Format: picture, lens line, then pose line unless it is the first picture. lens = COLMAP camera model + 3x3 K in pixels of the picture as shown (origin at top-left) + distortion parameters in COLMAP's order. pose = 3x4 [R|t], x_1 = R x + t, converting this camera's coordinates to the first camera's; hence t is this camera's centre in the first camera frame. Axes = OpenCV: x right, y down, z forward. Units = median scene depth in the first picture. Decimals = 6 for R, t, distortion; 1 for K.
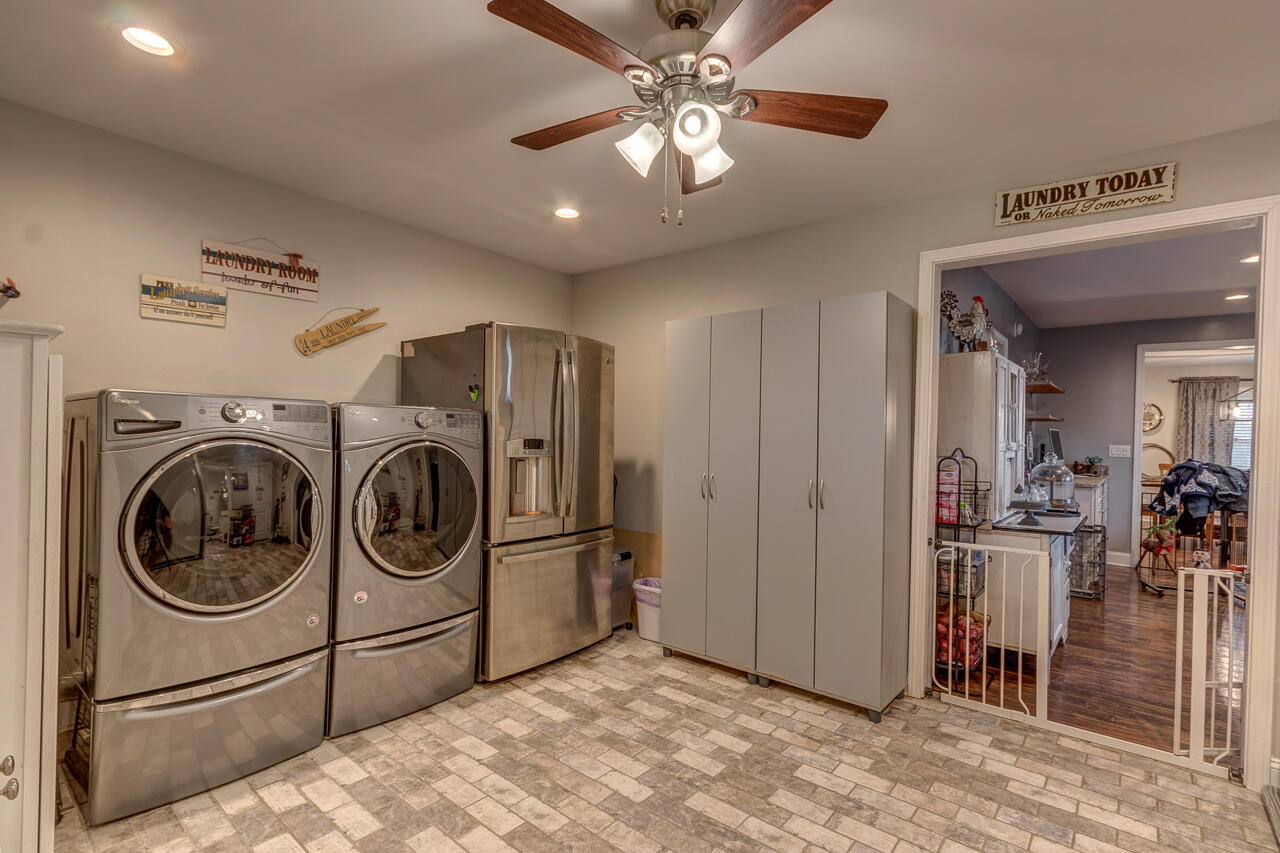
lens RADIAL K [[600.4, 0, 635.6], [0, 600.4, 437.8], [0, 0, 1]] dist [0.005291, -0.000097]
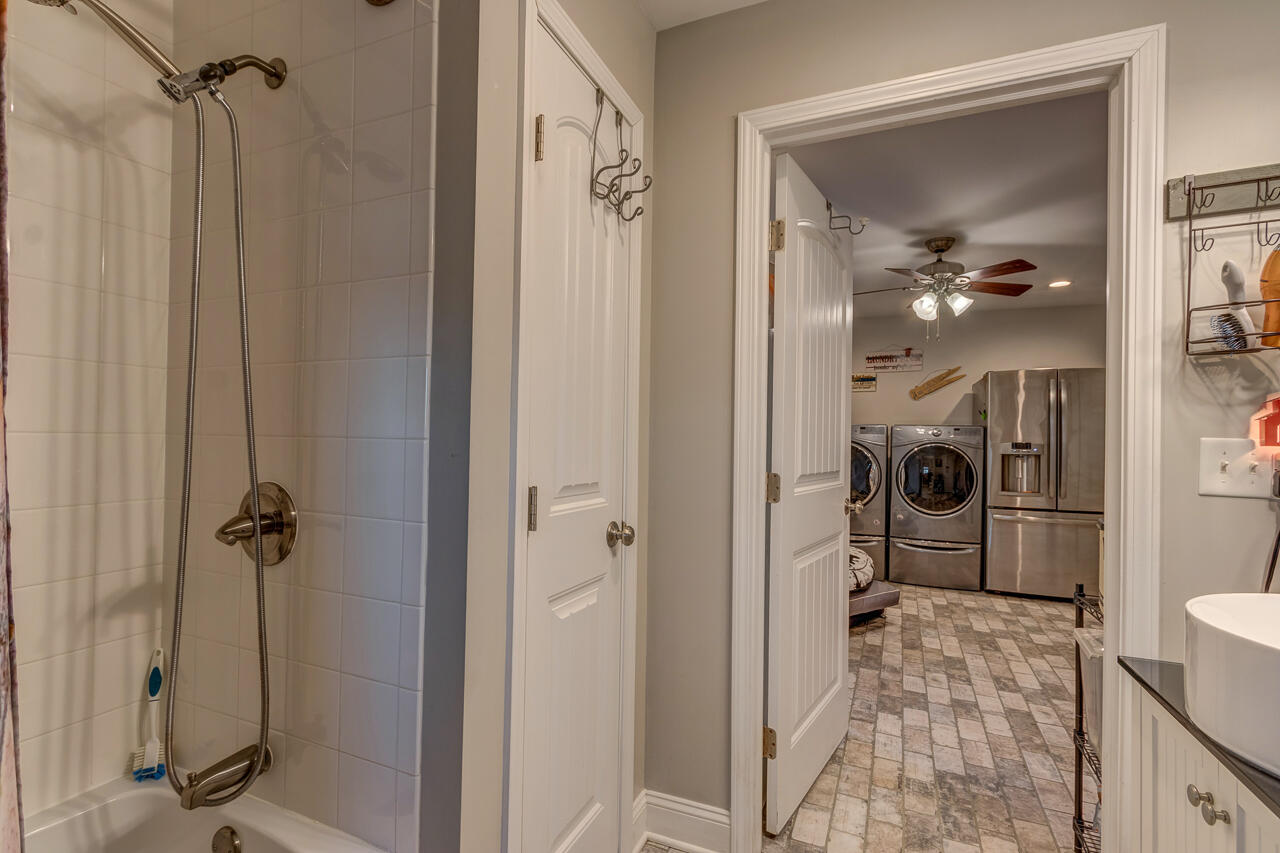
lens RADIAL K [[600.4, 0, 636.5], [0, 600.4, 432.3], [0, 0, 1]] dist [0.005291, -0.000097]
pose [[0.289109, -0.026110, -0.956940, 1.141814], [-0.017215, 0.999325, -0.032467, 0.047668], [0.957141, 0.025860, 0.288464, -0.435296]]
